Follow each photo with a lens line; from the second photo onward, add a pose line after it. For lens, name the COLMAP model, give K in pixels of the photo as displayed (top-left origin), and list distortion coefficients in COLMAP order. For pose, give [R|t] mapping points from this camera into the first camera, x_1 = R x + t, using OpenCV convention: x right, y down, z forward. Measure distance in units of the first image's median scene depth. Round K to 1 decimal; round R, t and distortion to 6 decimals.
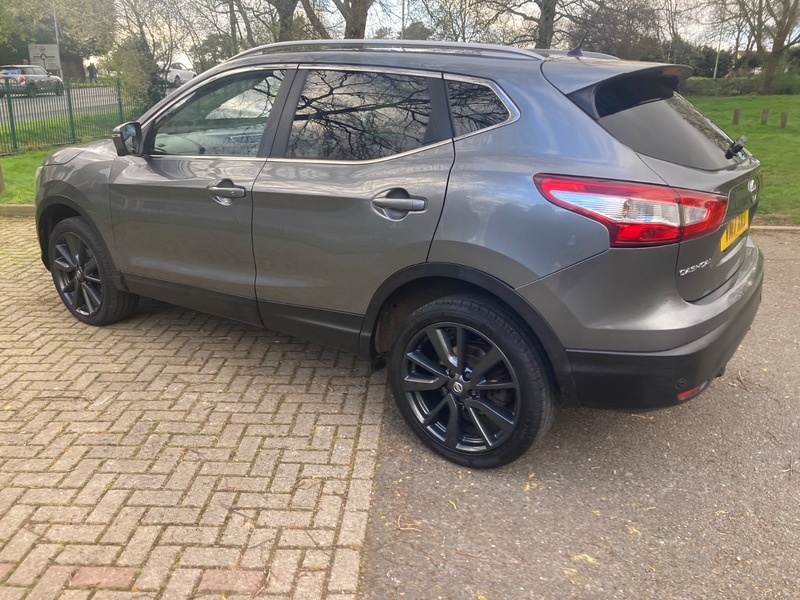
lens RADIAL K [[664.6, 0, 389.7], [0, 664.6, 294.2], [0, 0, 1]] dist [0.033652, -0.023185]
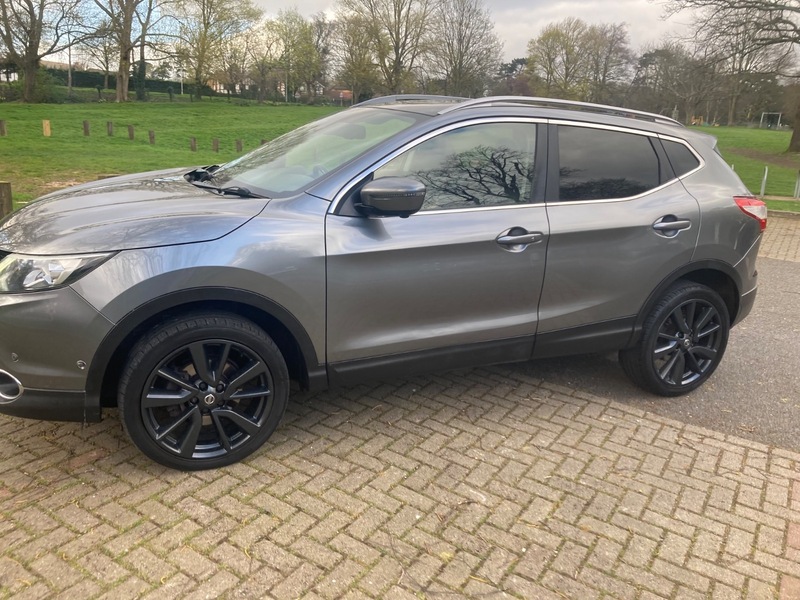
lens RADIAL K [[667.5, 0, 394.0], [0, 667.5, 283.0], [0, 0, 1]] dist [0.018191, 0.003031]
pose [[0.494135, -0.189912, 0.848389, -1.304044], [0.208631, 0.973237, 0.096344, -0.240521], [-0.843981, 0.129394, 0.520532, 0.670312]]
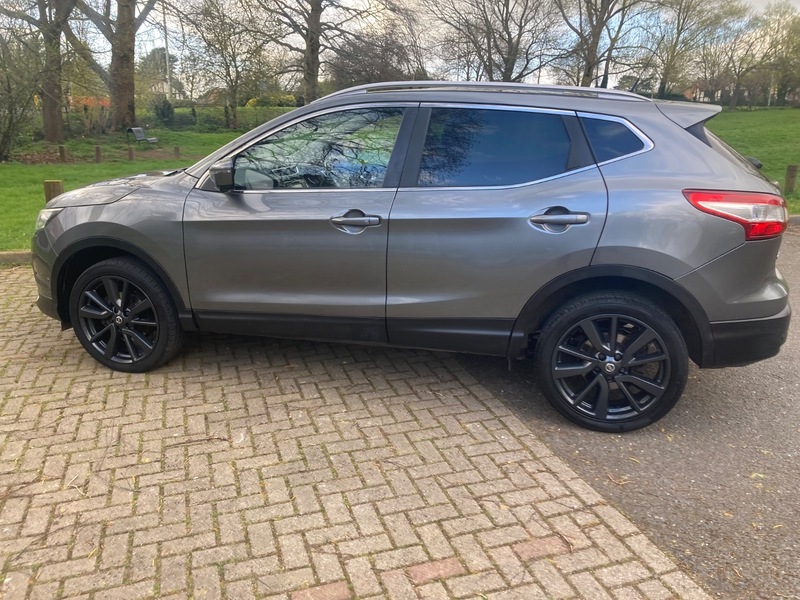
lens RADIAL K [[664.6, 0, 388.8], [0, 664.6, 300.7], [0, 0, 1]] dist [0.033652, -0.023185]
pose [[0.935909, -0.096241, 0.338840, -0.600072], [0.105890, 0.994327, -0.010059, -0.010047], [-0.335949, 0.045294, 0.940790, -0.015025]]
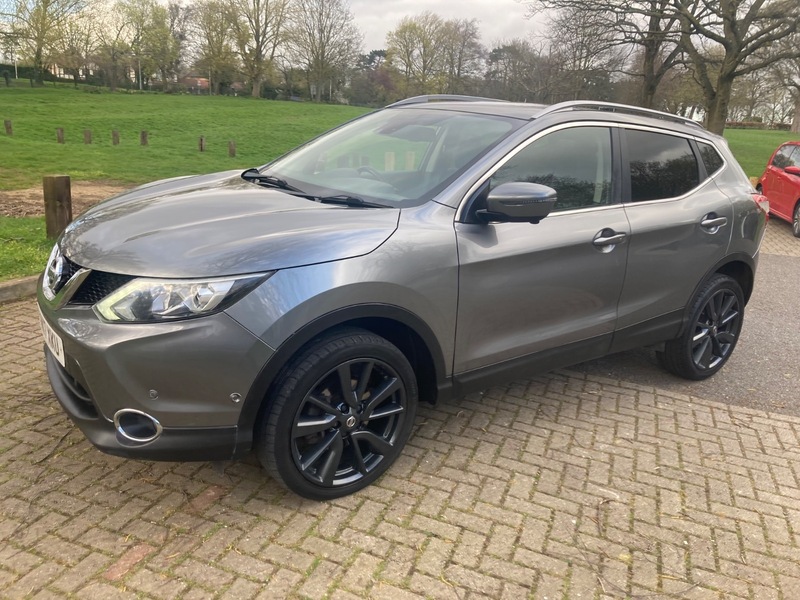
lens RADIAL K [[667.5, 0, 394.3], [0, 667.5, 282.0], [0, 0, 1]] dist [0.018191, 0.003031]
pose [[0.302162, -0.217609, 0.928086, -1.431015], [0.223734, 0.962589, 0.152857, -0.347845], [-0.926629, 0.161457, 0.339544, 1.020702]]
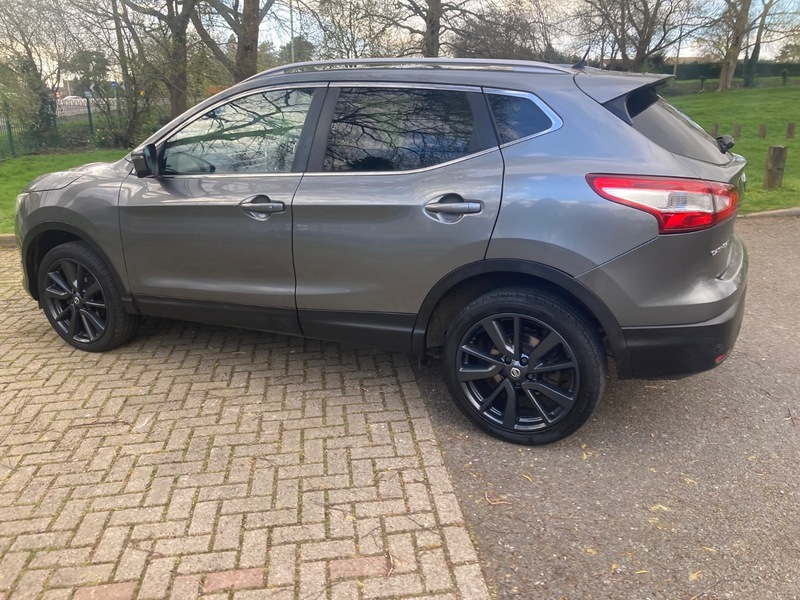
lens RADIAL K [[664.6, 0, 389.0], [0, 664.6, 294.0], [0, 0, 1]] dist [0.033652, -0.023185]
pose [[0.985958, -0.071636, 0.150846, -0.228589], [0.074286, 0.997165, -0.011996, 0.008312], [-0.149559, 0.023033, 0.988484, -0.047839]]
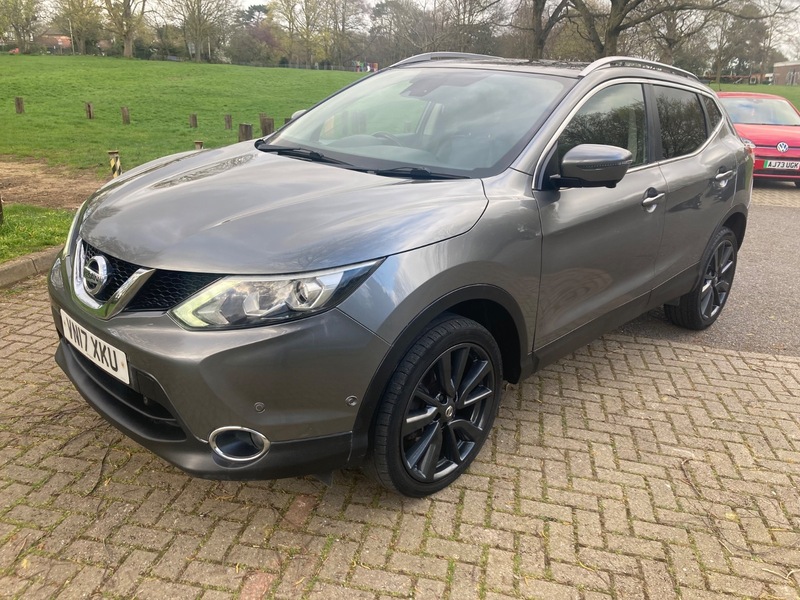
lens RADIAL K [[667.5, 0, 402.5], [0, 667.5, 287.3], [0, 0, 1]] dist [0.018191, 0.003031]
pose [[0.127829, -0.293894, 0.947252, -1.412944], [0.254970, 0.932725, 0.254979, -0.417544], [-0.958462, 0.208928, 0.194163, 1.271142]]
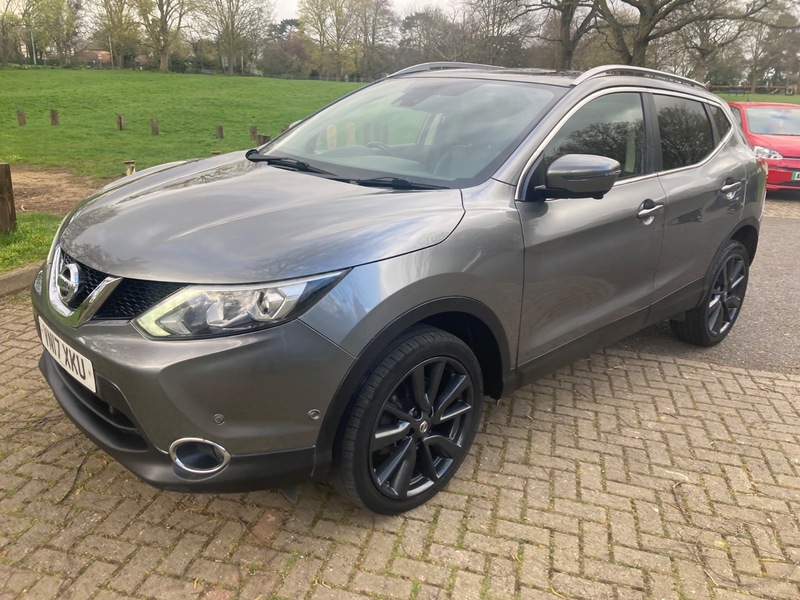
lens RADIAL K [[667.5, 0, 396.8], [0, 667.5, 284.4], [0, 0, 1]] dist [0.018191, 0.003031]
pose [[0.178562, -0.272870, 0.945335, -1.386973], [0.255332, 0.940712, 0.223307, -0.397767], [-0.950222, 0.201500, 0.237648, 1.211961]]
